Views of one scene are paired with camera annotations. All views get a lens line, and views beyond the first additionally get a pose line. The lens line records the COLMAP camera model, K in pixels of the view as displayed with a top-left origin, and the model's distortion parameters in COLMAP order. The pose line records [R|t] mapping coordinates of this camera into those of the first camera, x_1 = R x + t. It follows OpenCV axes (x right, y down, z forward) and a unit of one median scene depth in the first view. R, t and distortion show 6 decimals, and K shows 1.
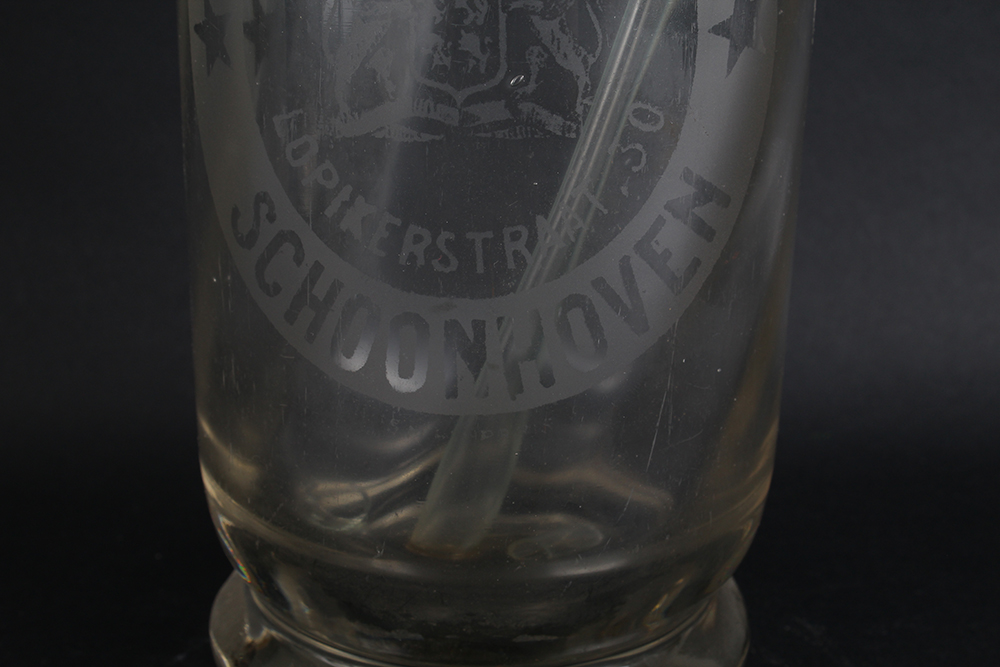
lens RADIAL K [[1793.6, 0, 494.9], [0, 1793.6, 330.8], [0, 0, 1]] dist [0.060372, 0.000000]
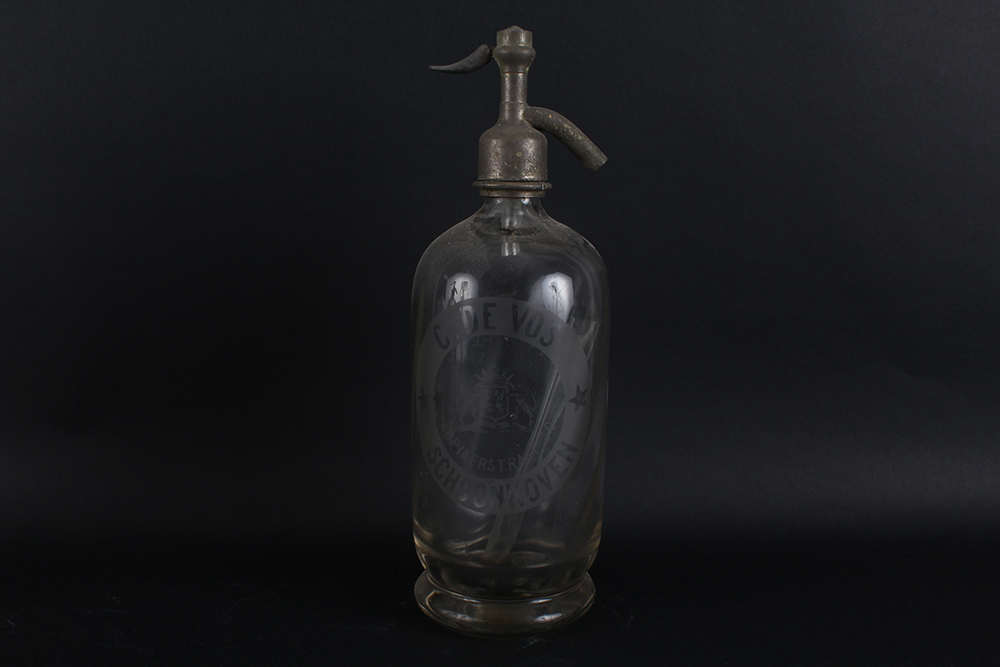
lens RADIAL K [[1108.5, 0, 526.0], [0, 1108.5, 335.1], [0, 0, 1]] dist [-0.073049, 0.000000]
pose [[0.999761, 0.003056, -0.021650, 0.080855], [-0.006509, 0.986887, -0.161281, 0.049568], [0.020873, 0.161384, 0.986671, -1.083998]]
